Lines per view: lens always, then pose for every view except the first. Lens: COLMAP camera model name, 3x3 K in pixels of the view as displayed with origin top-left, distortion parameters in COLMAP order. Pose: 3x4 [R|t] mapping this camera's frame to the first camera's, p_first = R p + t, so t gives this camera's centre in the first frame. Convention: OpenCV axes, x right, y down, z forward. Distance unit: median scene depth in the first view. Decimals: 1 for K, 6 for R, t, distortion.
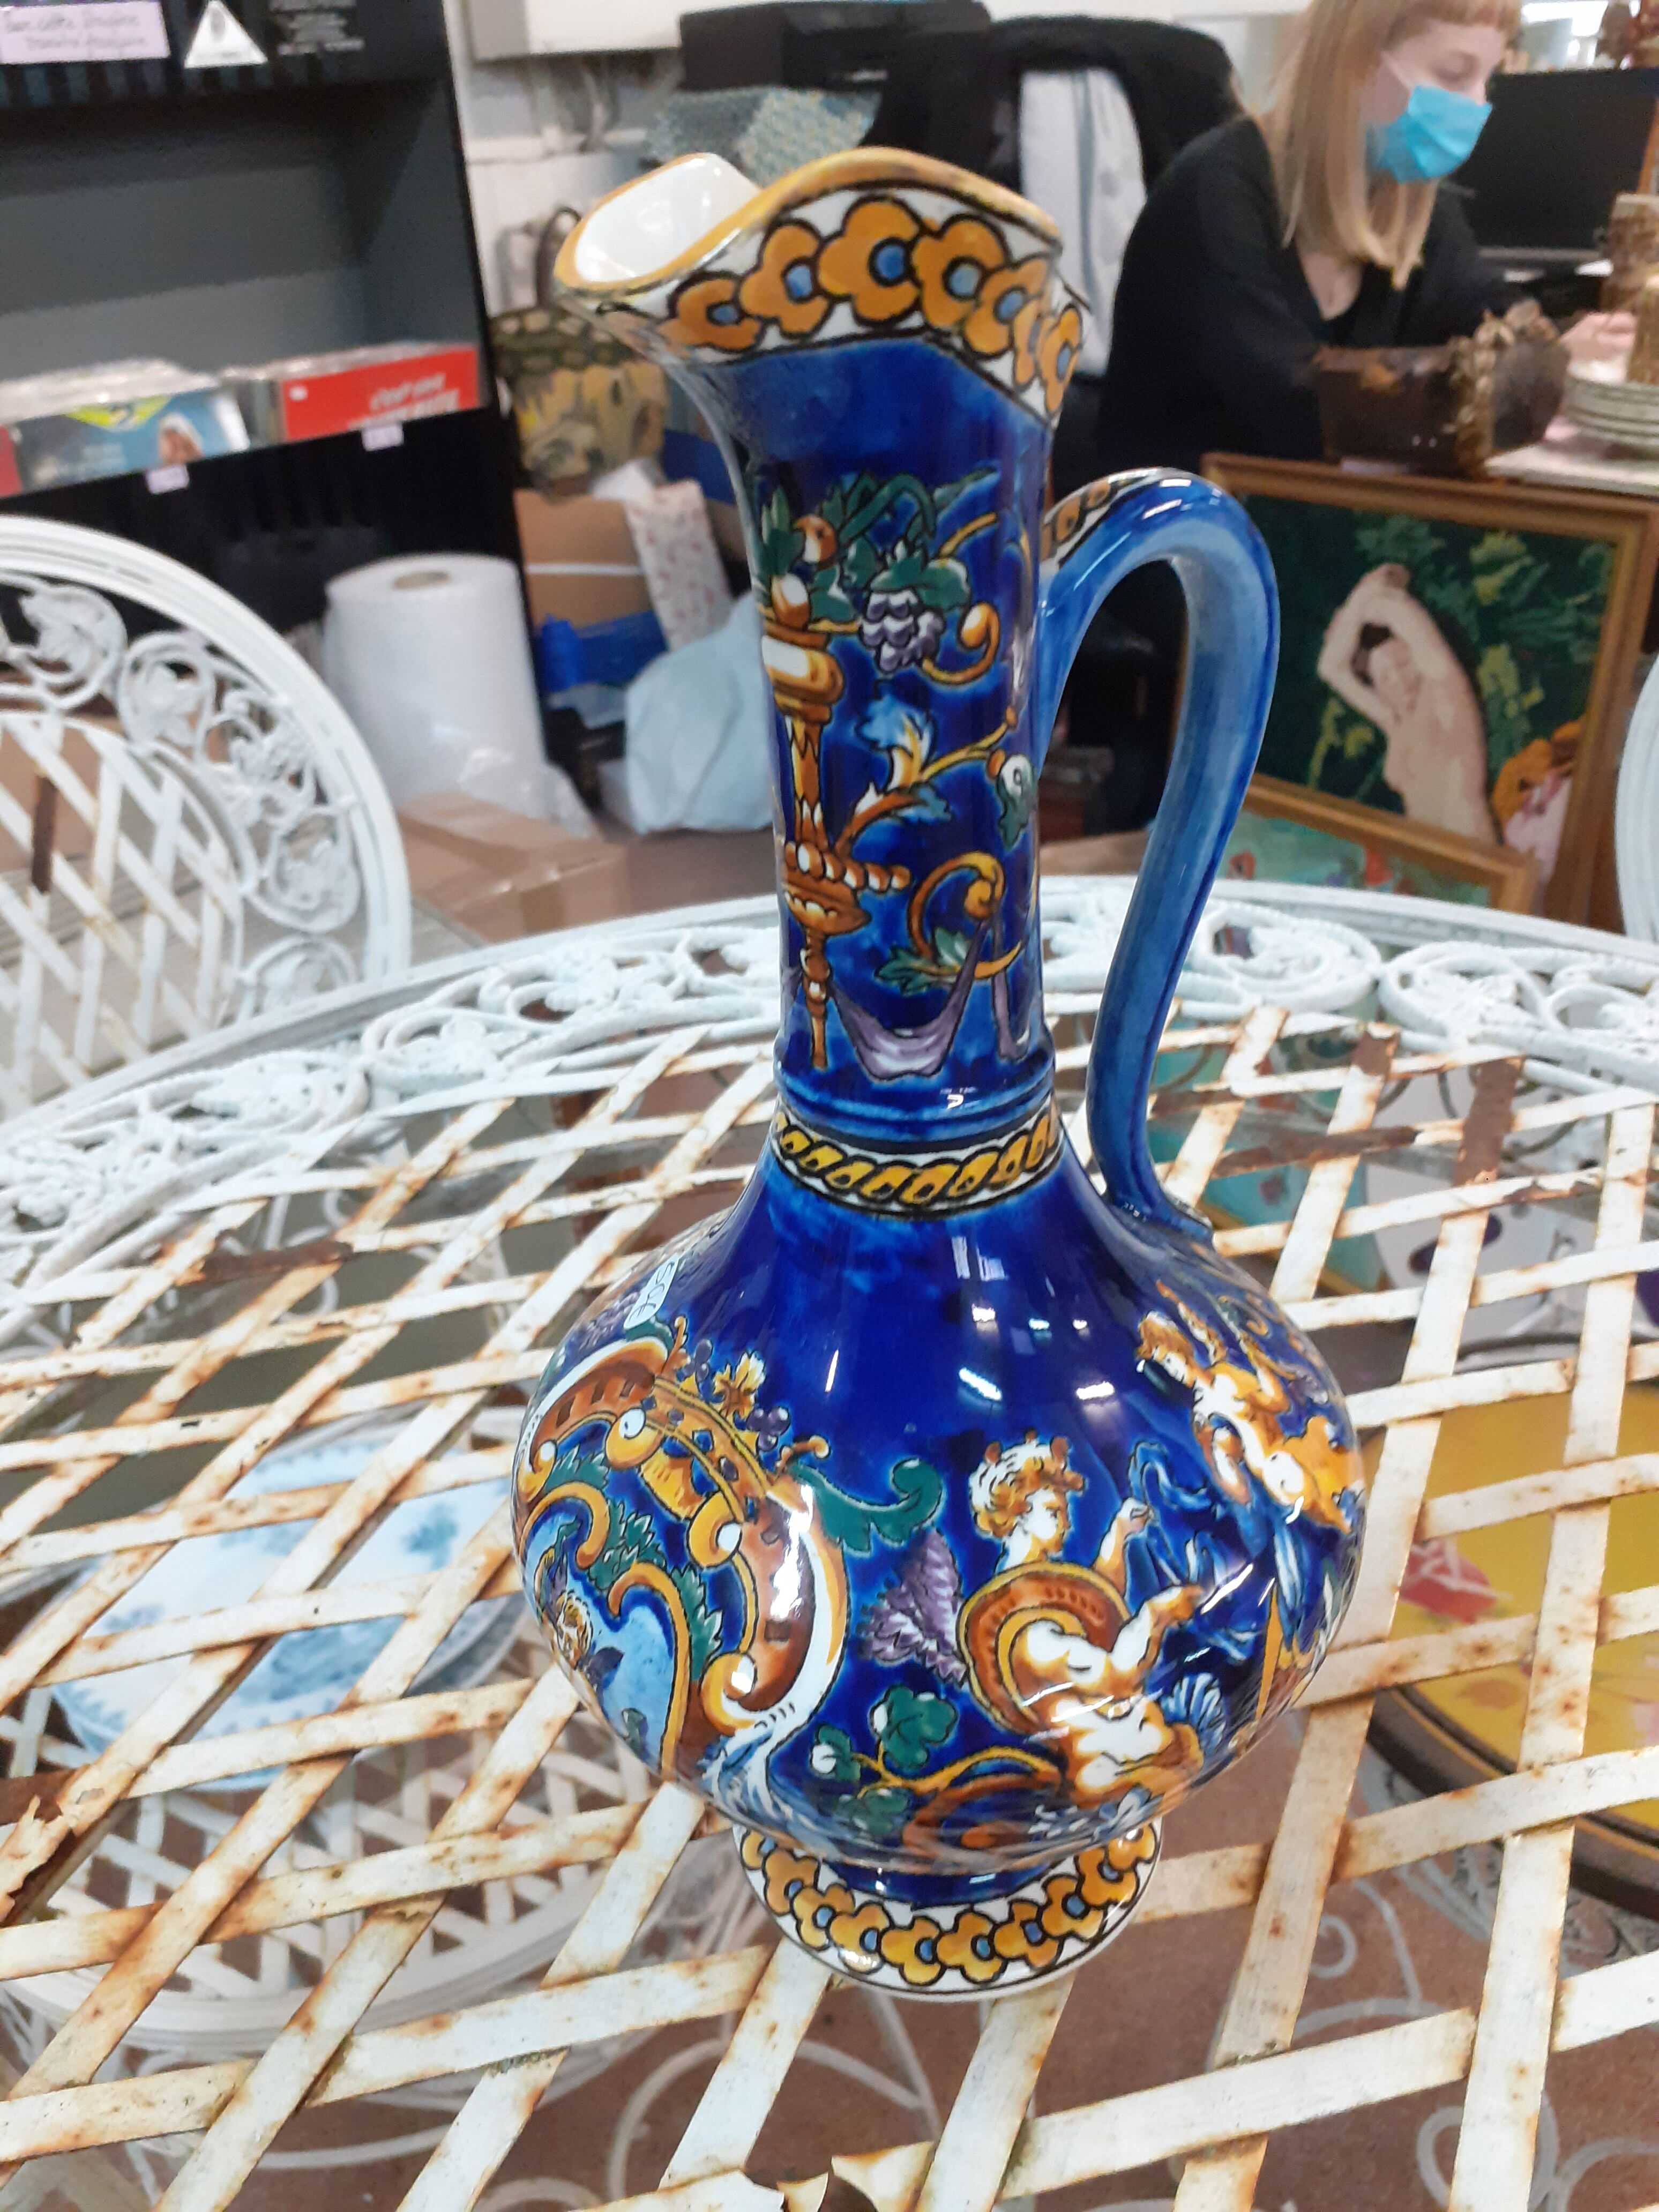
lens RADIAL K [[1821.2, 0, 830.0], [0, 1821.2, 1026.9], [0, 0, 1]] dist [0.035765, -0.124462]
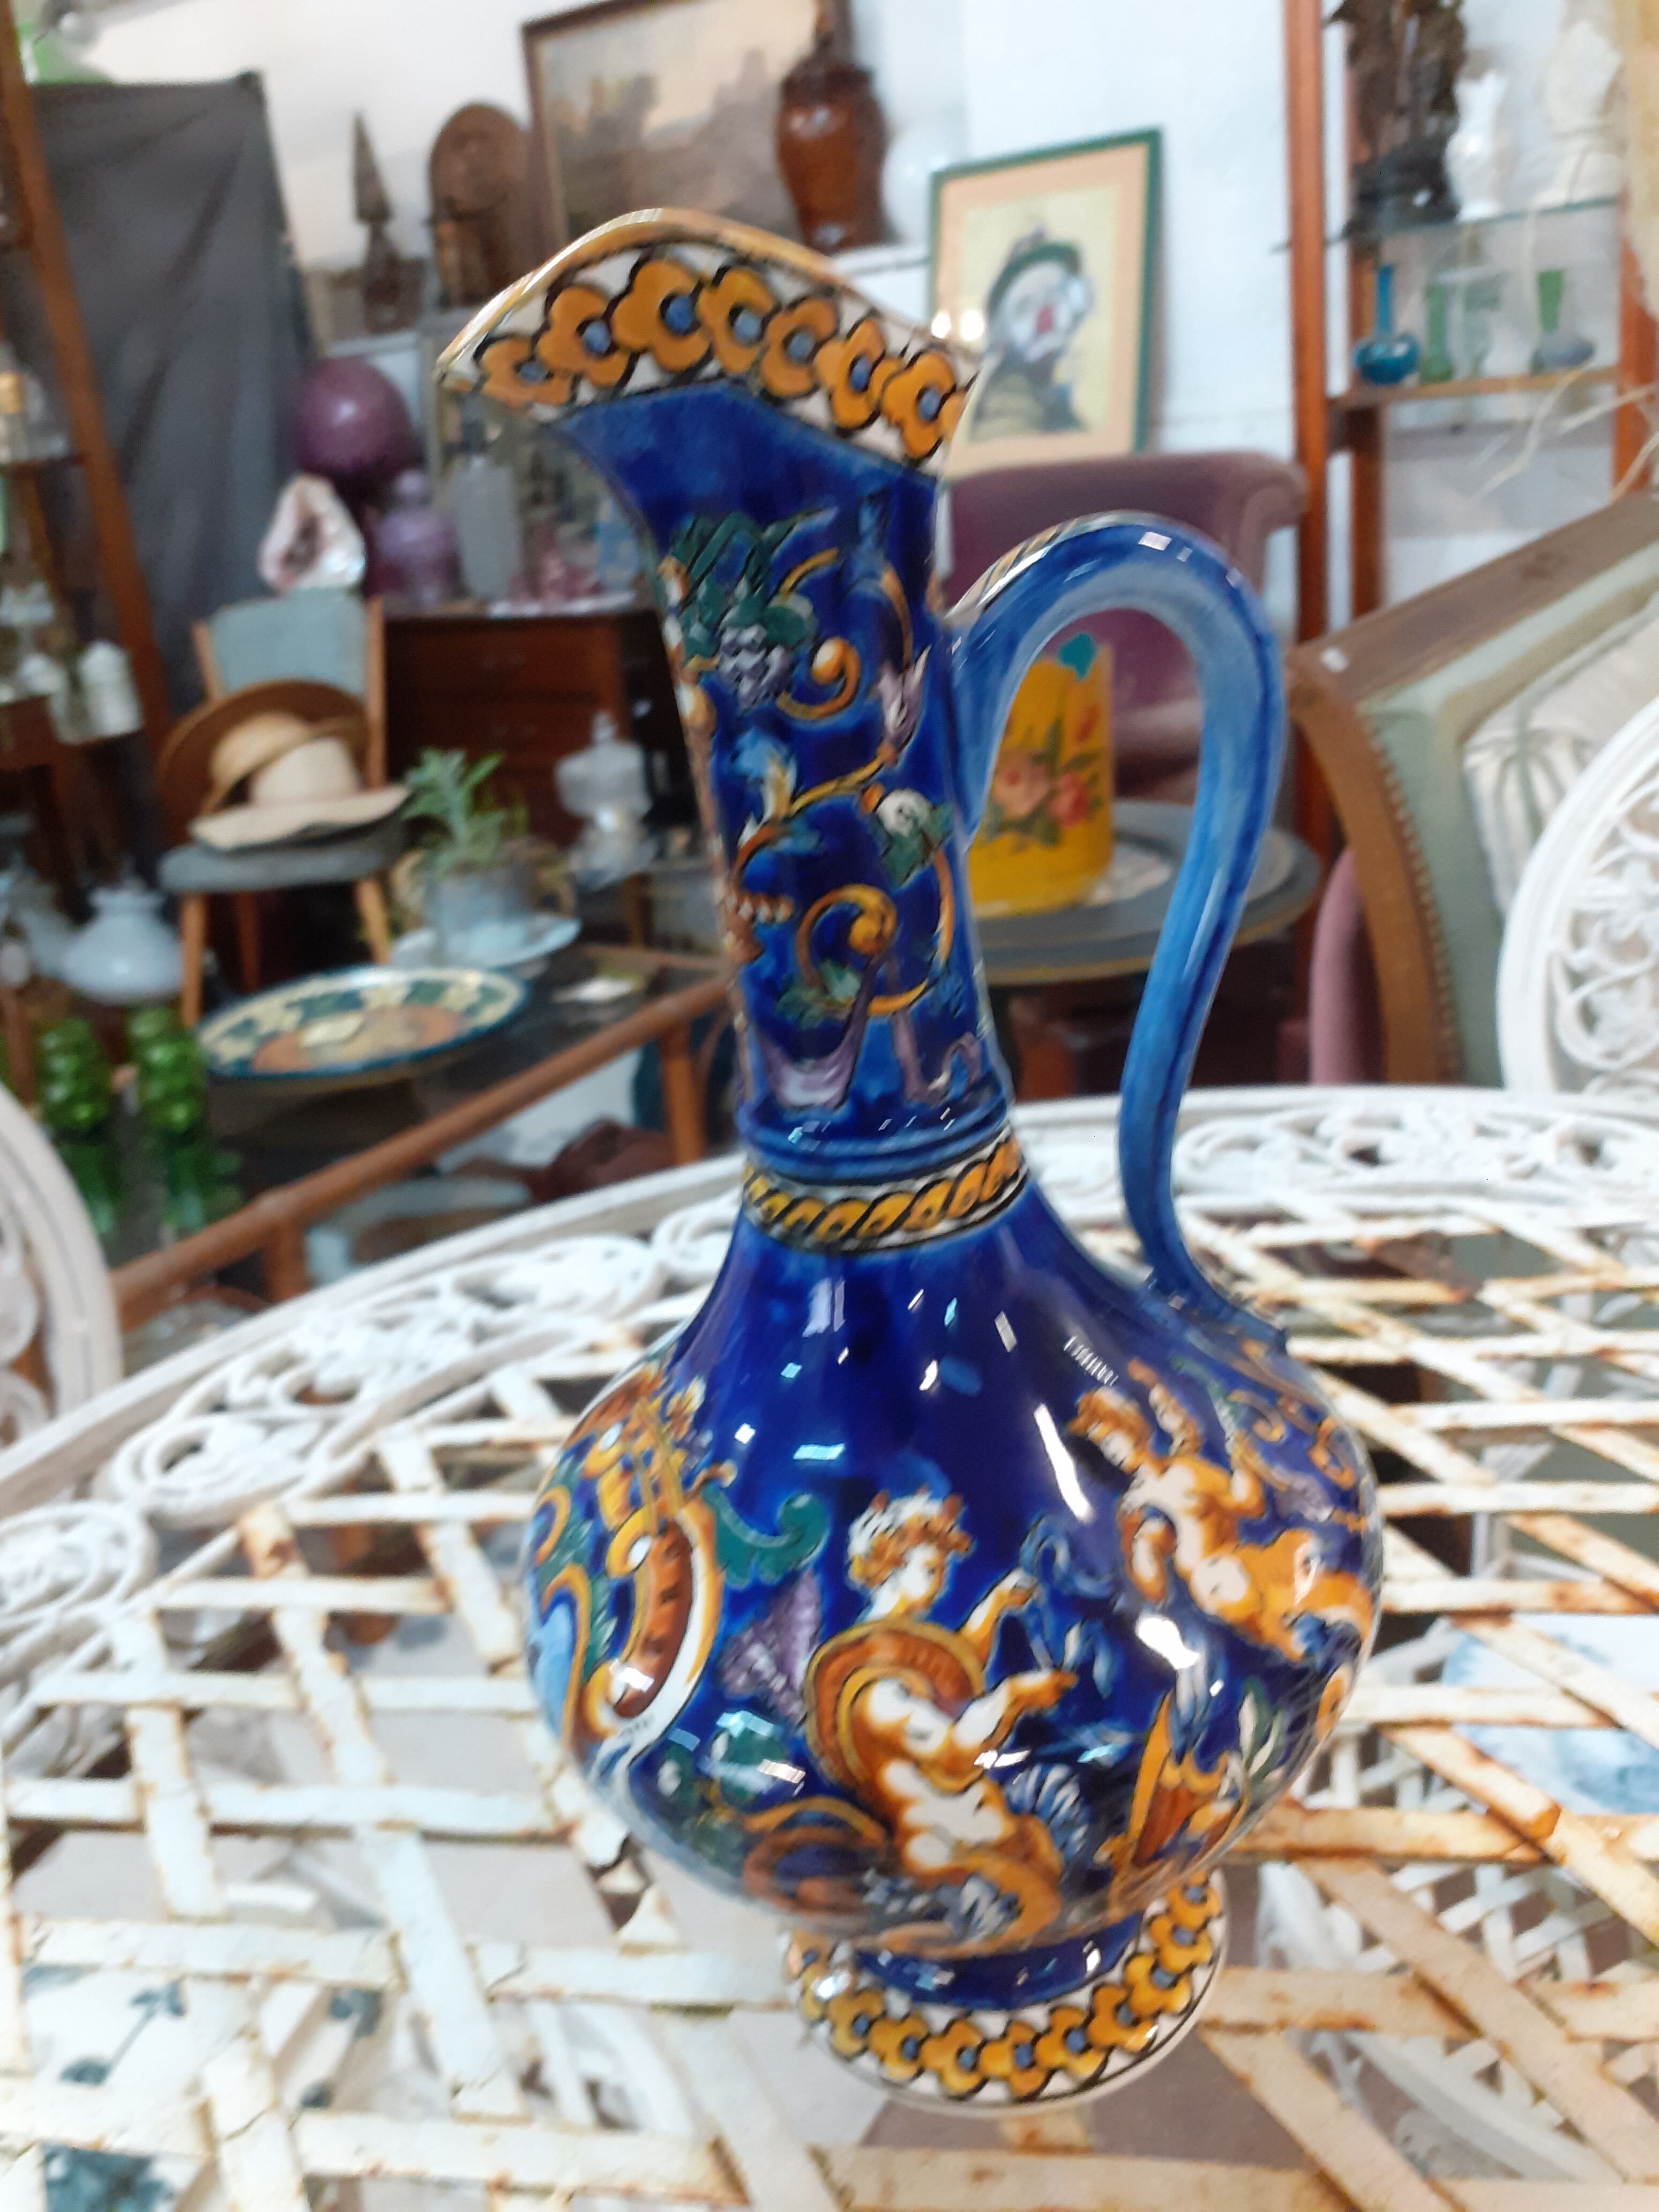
lens RADIAL K [[1821.2, 0, 830.0], [0, 1821.2, 1026.9], [0, 0, 1]] dist [0.035765, -0.124462]
pose [[0.938454, 0.051258, -0.341579, 0.396917], [-0.078178, 0.994785, -0.065508, 0.047152], [0.336440, 0.088180, 0.937567, 0.049292]]
